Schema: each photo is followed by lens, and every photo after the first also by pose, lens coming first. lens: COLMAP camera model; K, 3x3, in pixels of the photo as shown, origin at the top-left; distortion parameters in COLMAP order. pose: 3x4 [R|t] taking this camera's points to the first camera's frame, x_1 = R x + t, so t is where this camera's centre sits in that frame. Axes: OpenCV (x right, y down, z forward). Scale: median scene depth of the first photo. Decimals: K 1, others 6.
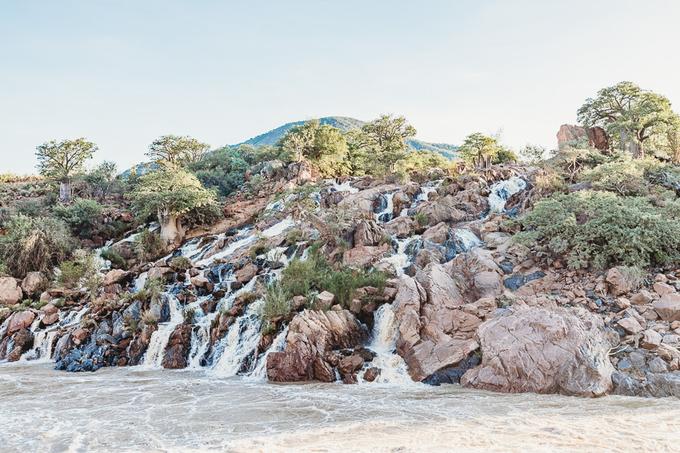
lens RADIAL K [[664.0, 0, 340.0], [0, 664.0, 226.5], [0, 0, 1]] dist [0.012032, 0.012396]
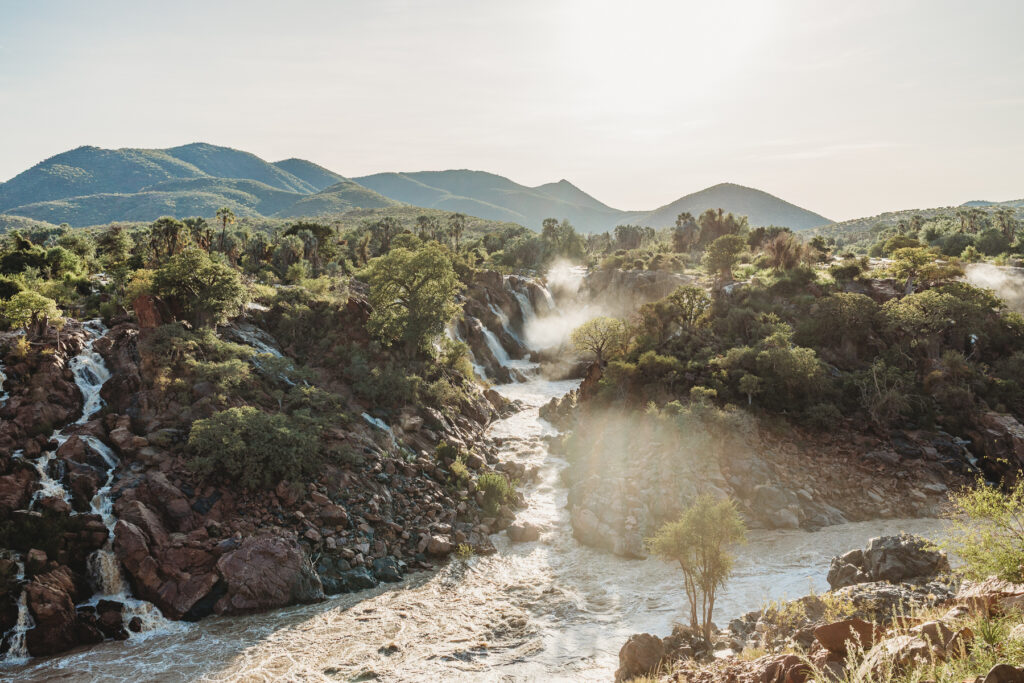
lens RADIAL K [[999.9, 0, 512.0], [0, 999.9, 341.5], [0, 0, 1]] dist [0.012032, 0.012396]
pose [[0.596407, -0.044602, 0.801442, -0.913439], [-0.034694, 0.996090, 0.081252, -0.414313], [-0.801932, -0.076264, 0.592528, -0.473819]]
